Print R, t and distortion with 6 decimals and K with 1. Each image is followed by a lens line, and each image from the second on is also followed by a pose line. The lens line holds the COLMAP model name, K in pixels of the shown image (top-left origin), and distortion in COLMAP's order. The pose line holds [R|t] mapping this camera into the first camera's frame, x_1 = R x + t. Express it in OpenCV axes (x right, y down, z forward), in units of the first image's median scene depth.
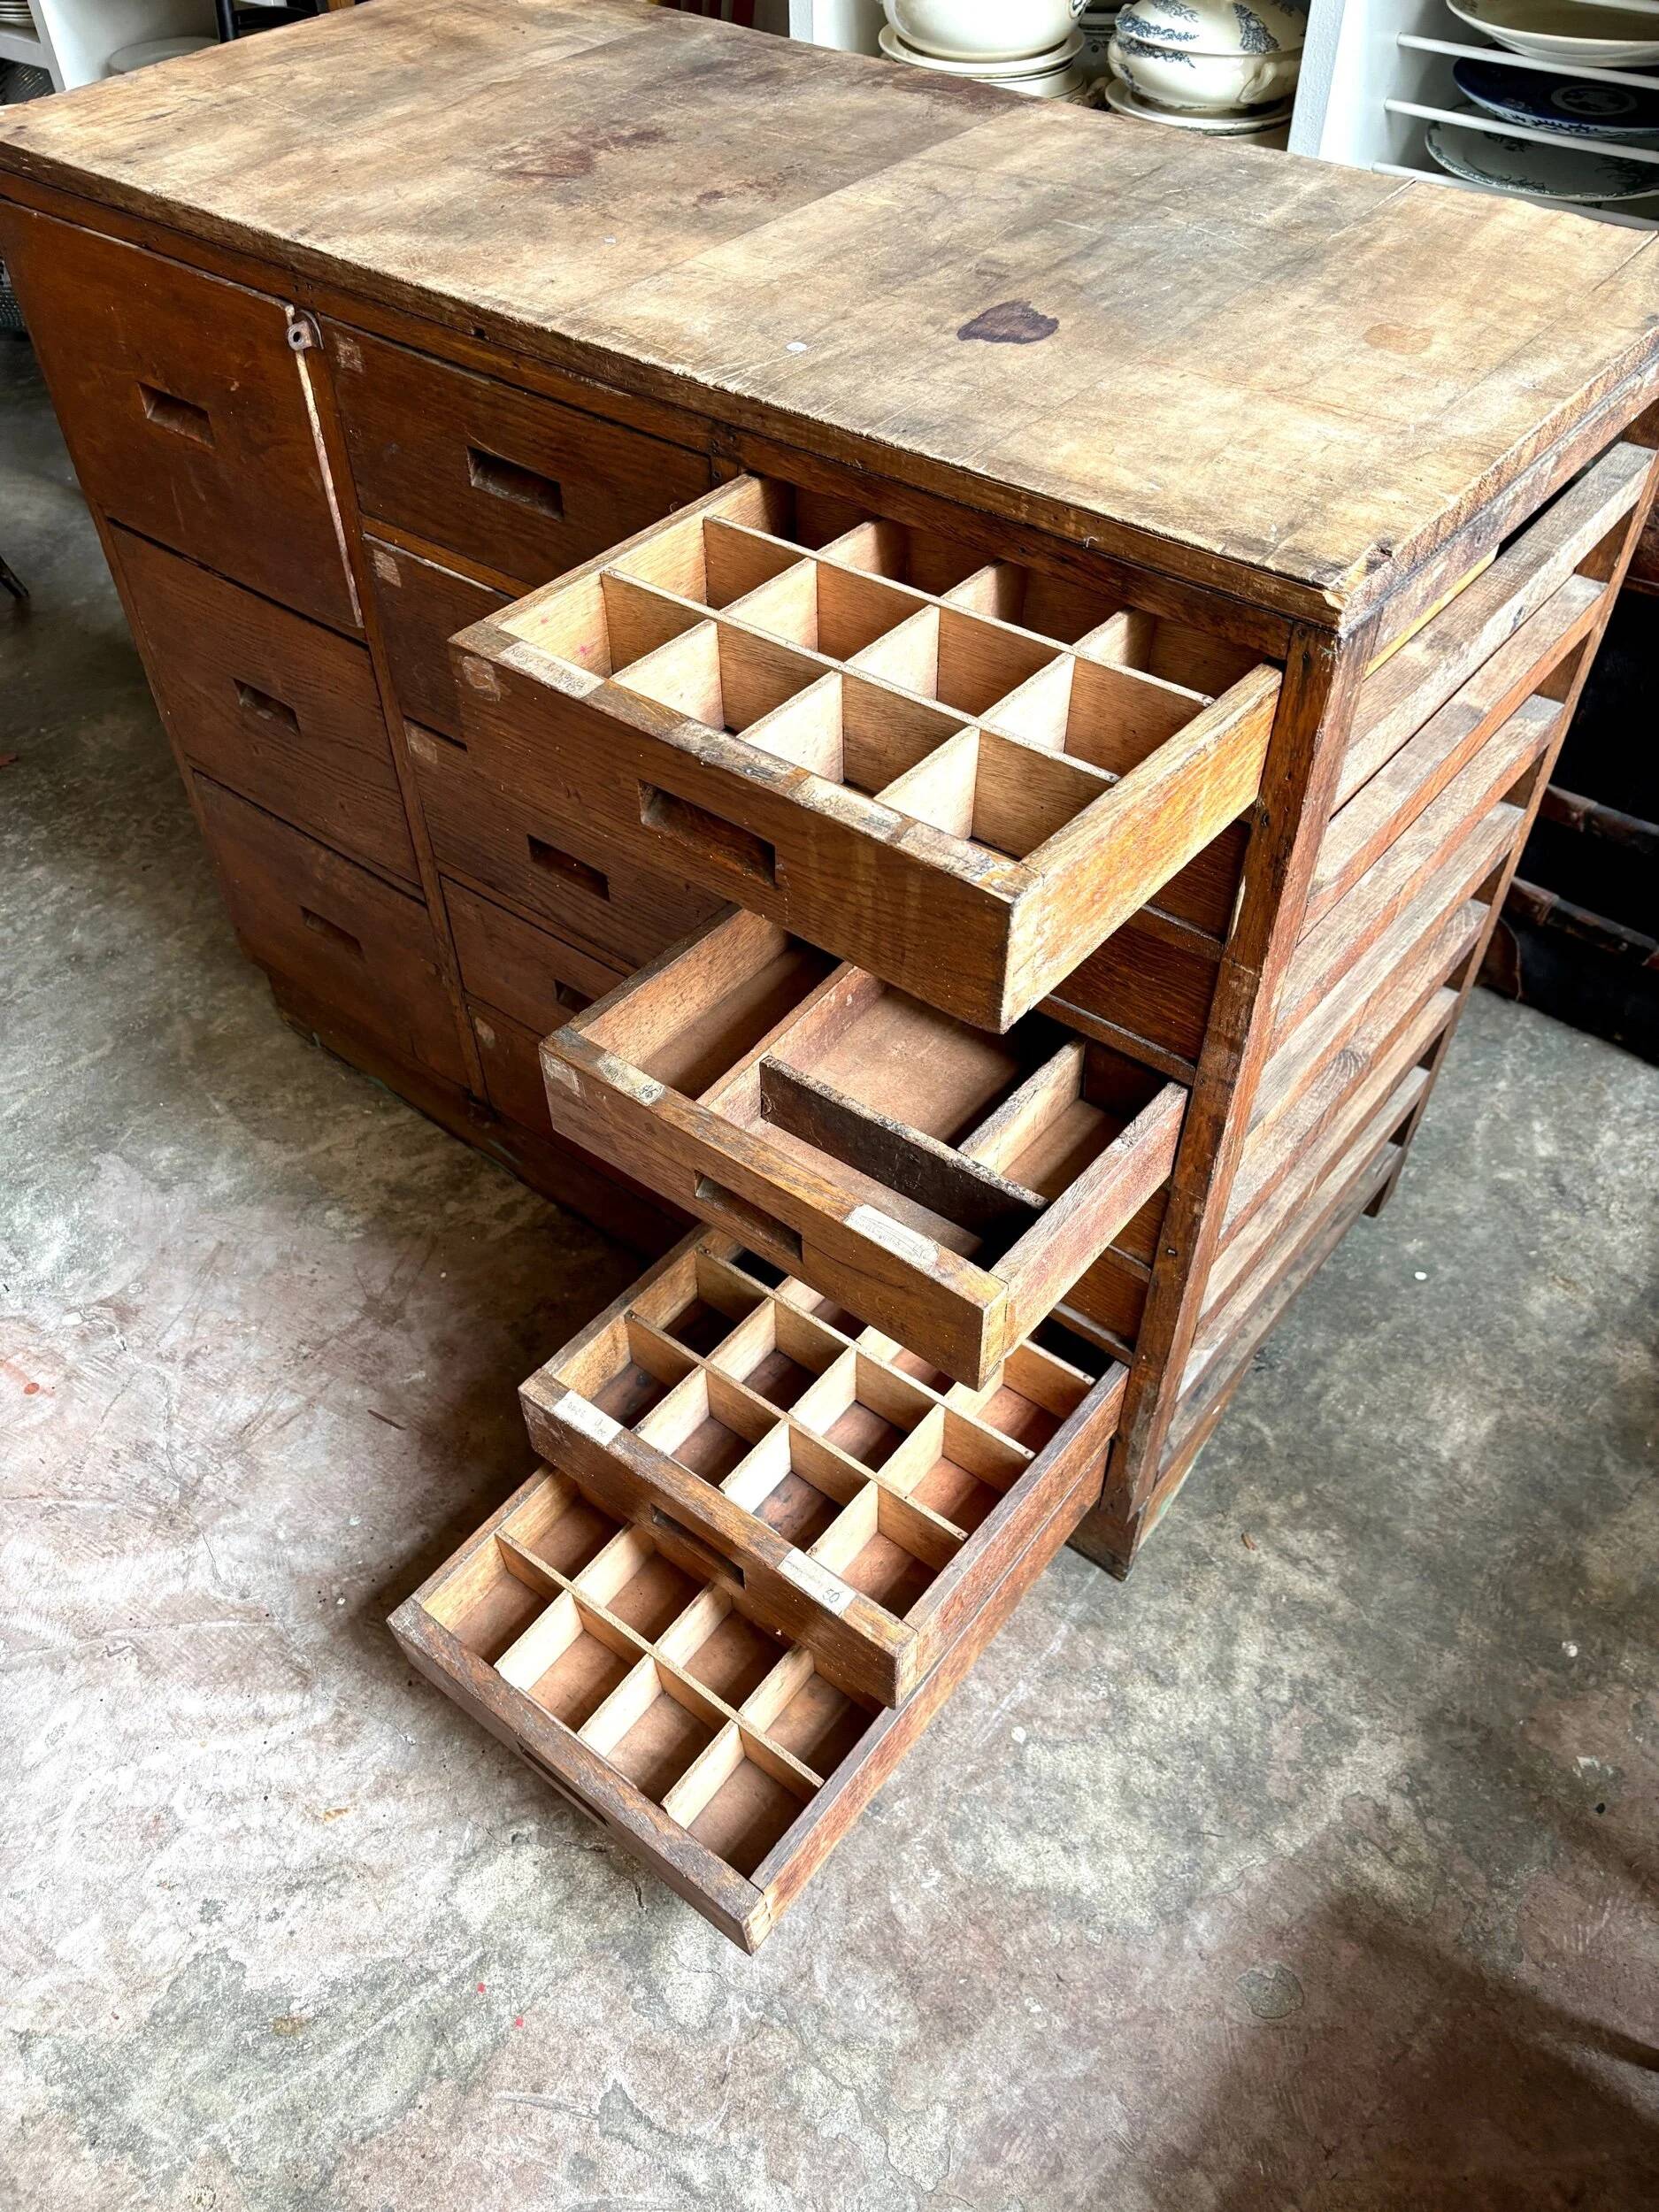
lens RADIAL K [[1673.5, 0, 840.8], [0, 1673.5, 1128.4], [0, 0, 1]] dist [-0.001054, 0.028119]
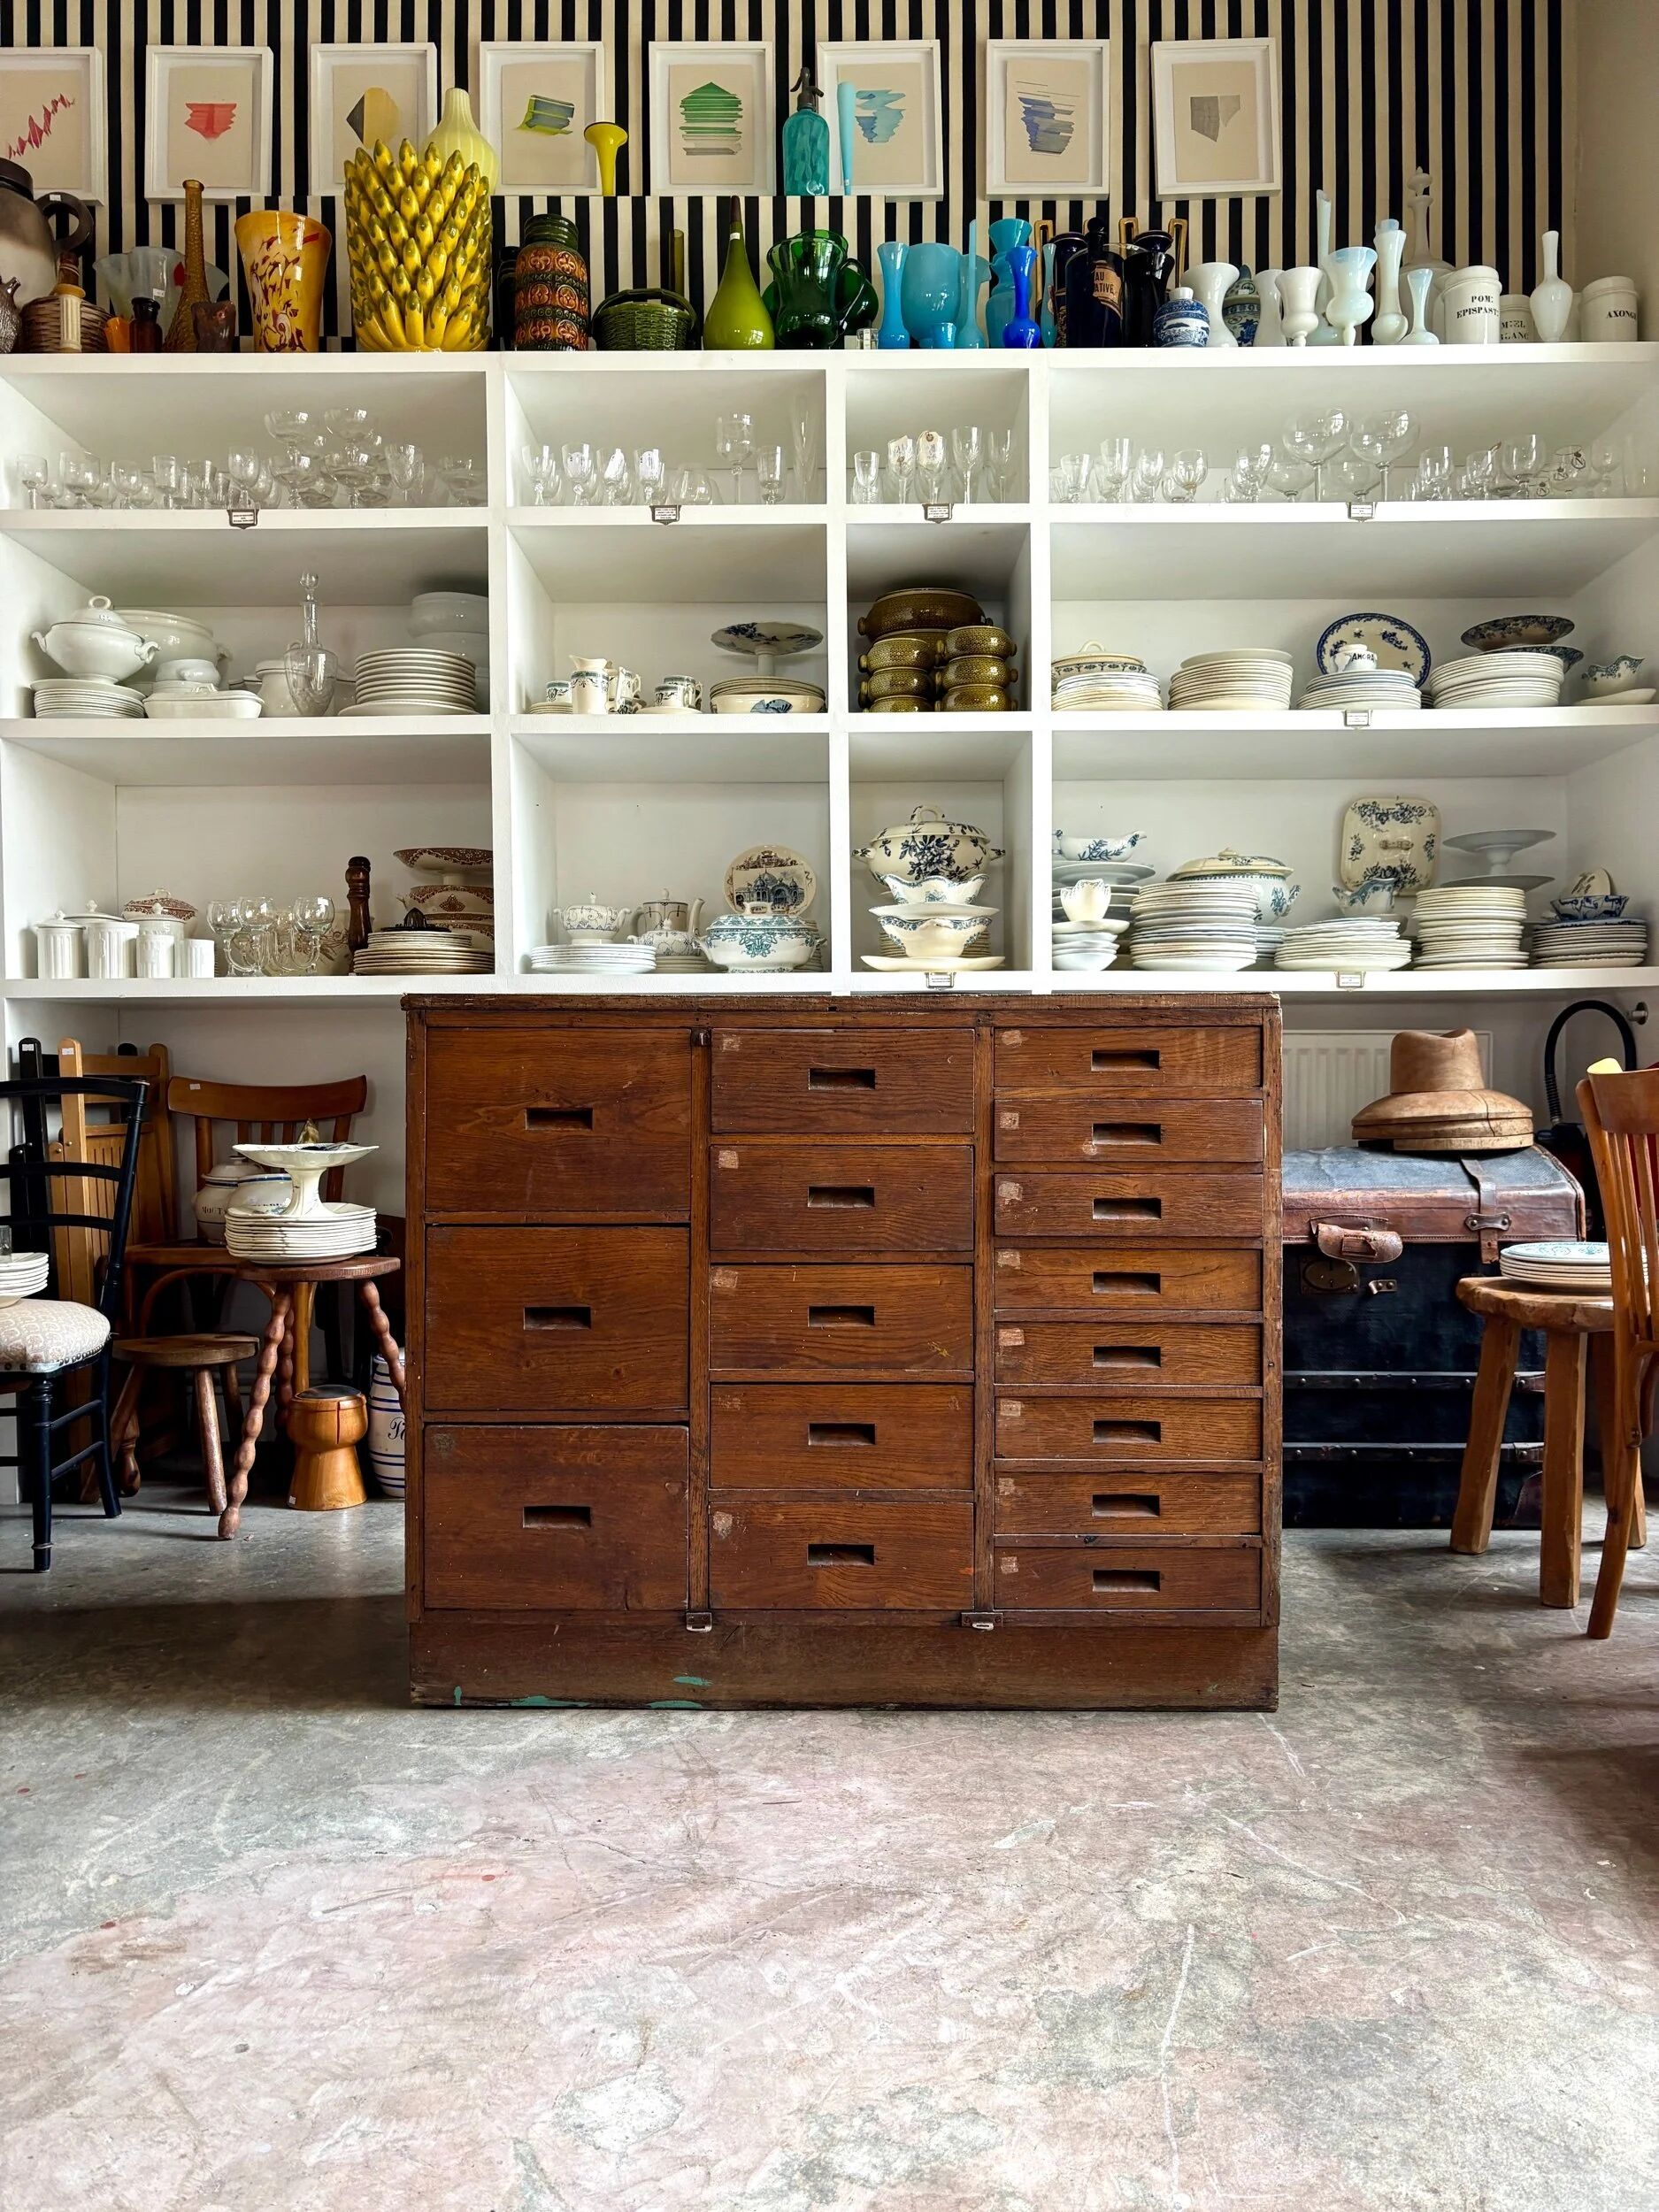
lens RADIAL K [[1658.1, 0, 832.7], [0, 1658.1, 1111.8], [0, 0, 1]] dist [0.037201, -0.035230]
pose [[0.799497, -0.008779, 0.600606, -1.128701], [0.435584, 0.696977, -0.569640, 0.621030], [-0.413608, 0.717040, 0.561055, -0.065750]]
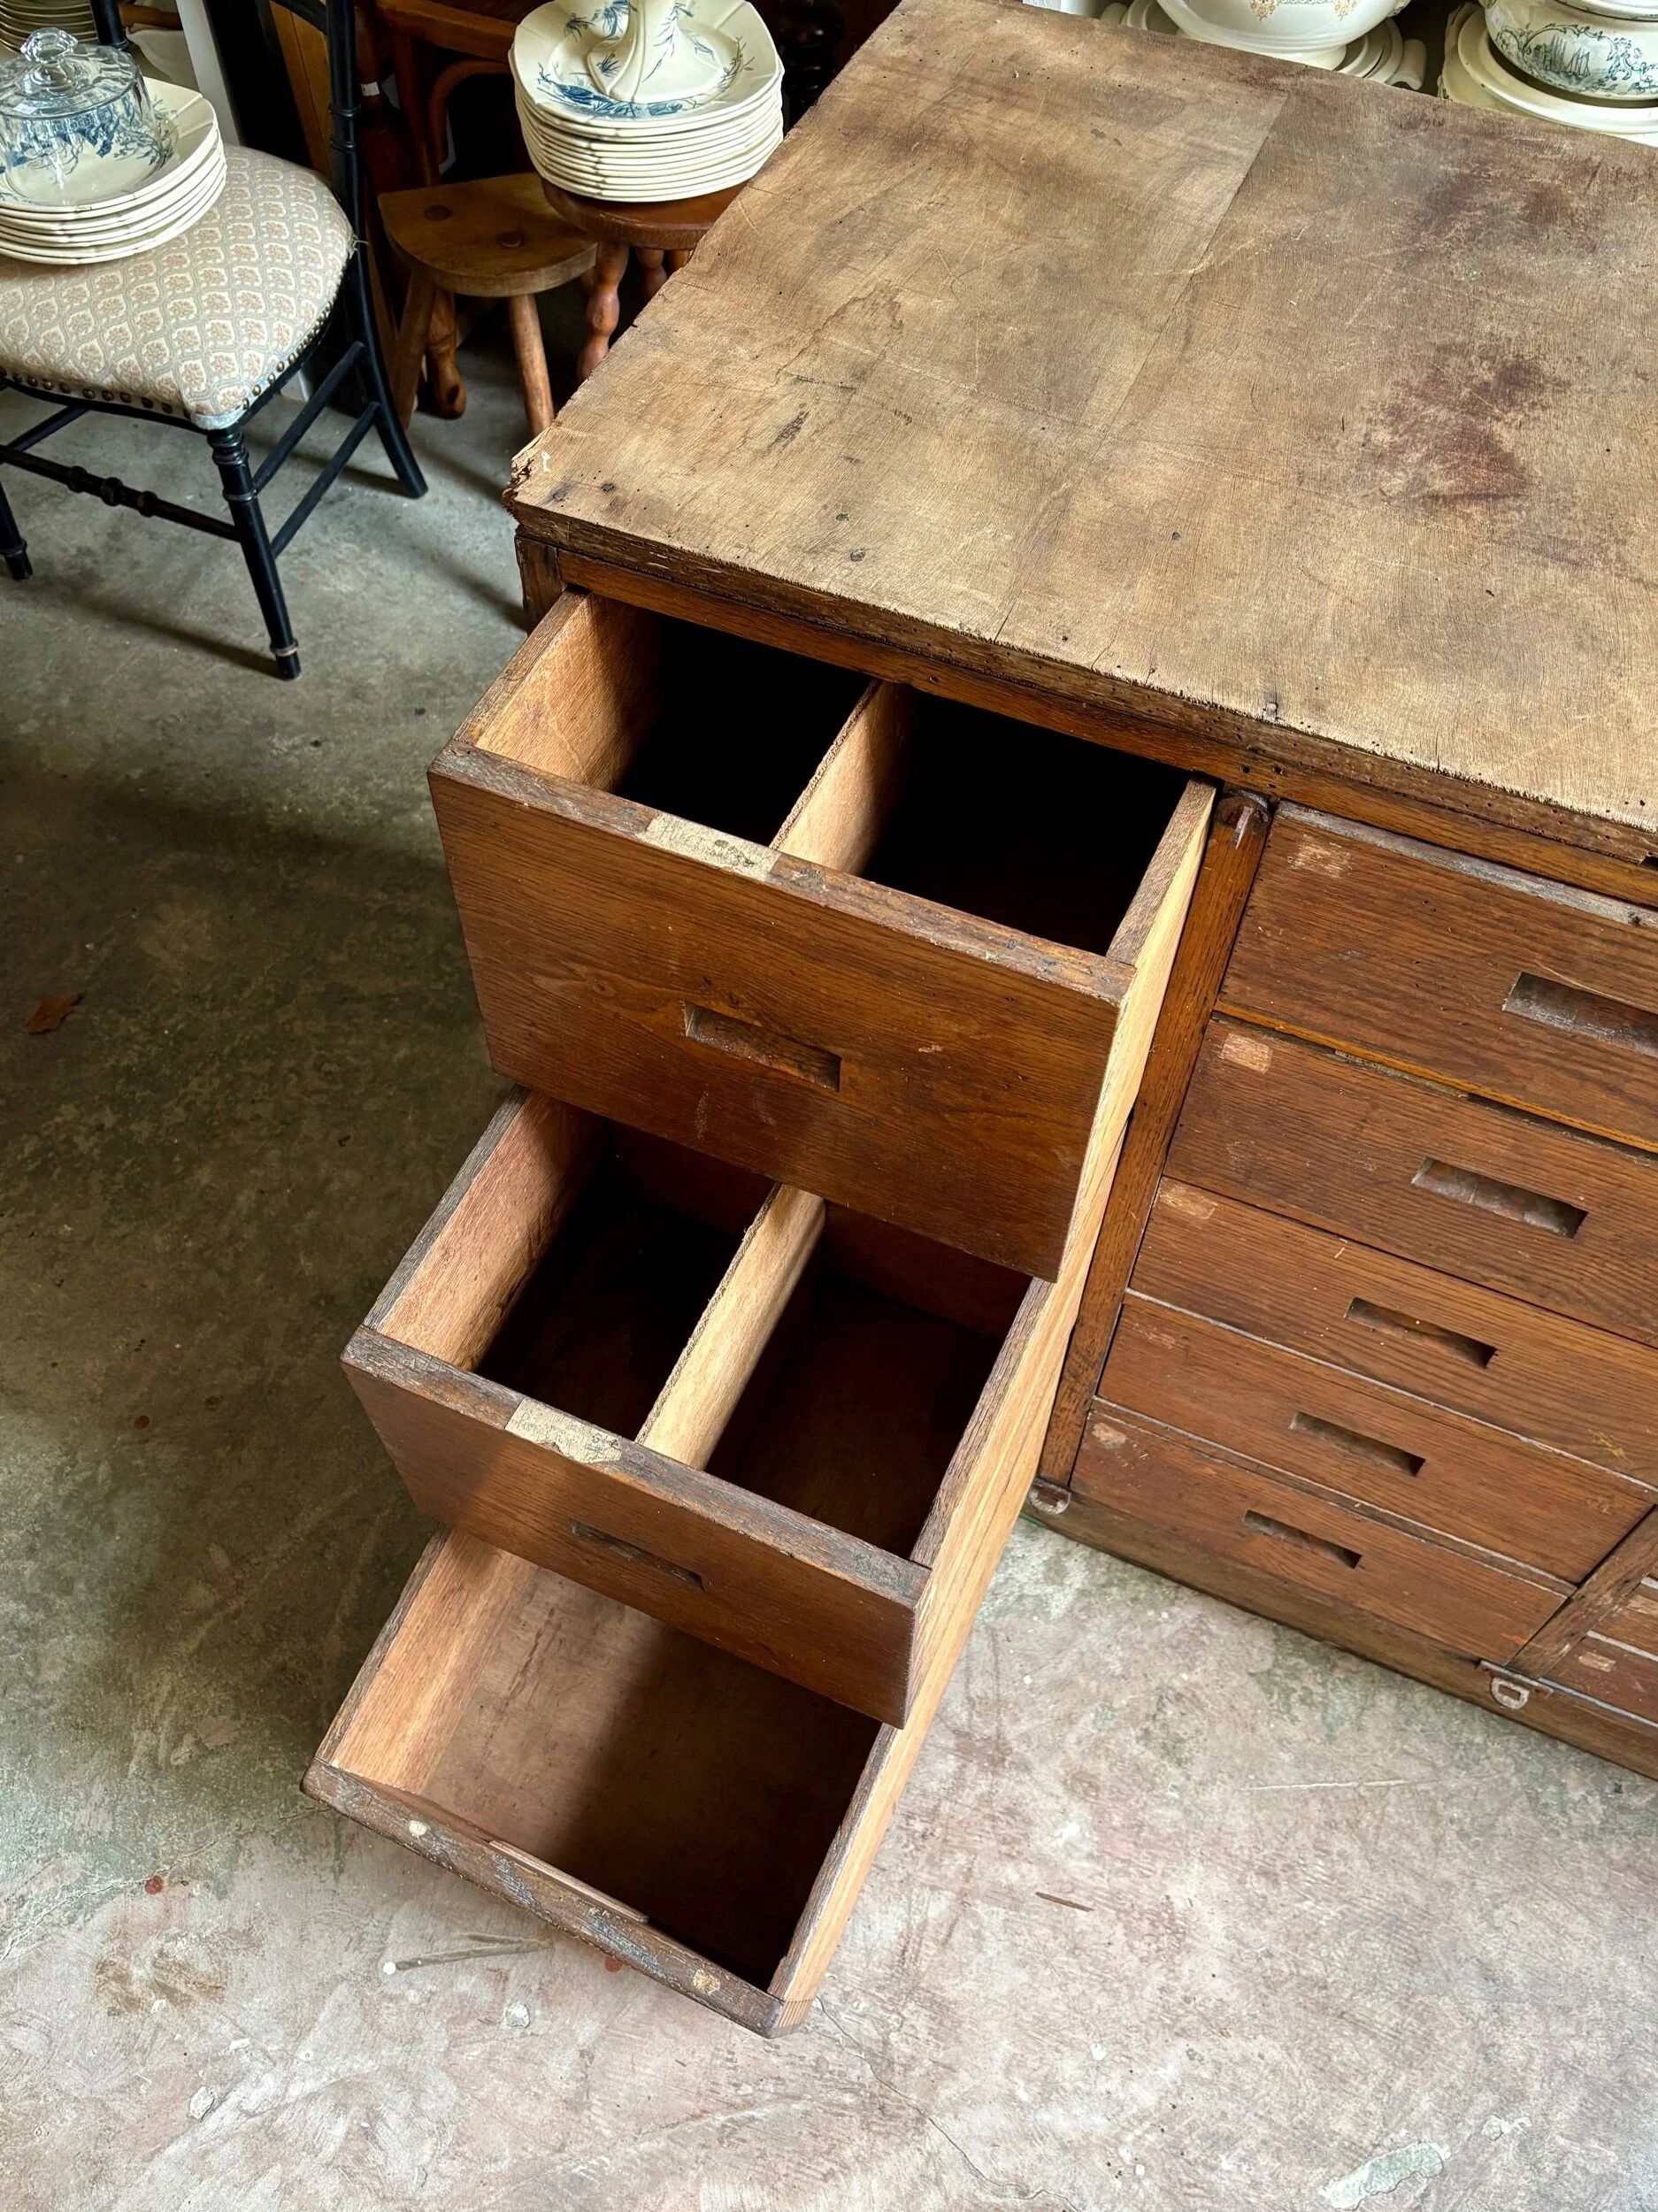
lens RADIAL K [[1859.2, 0, 773.8], [0, 1859.2, 1162.2], [0, 0, 1]] dist [0.048934, -0.057388]
pose [[0.973742, -0.192628, 0.121329, -0.526969], [0.170125, 0.969860, 0.174439, -0.421697], [-0.151274, -0.149217, 0.977165, 0.209985]]
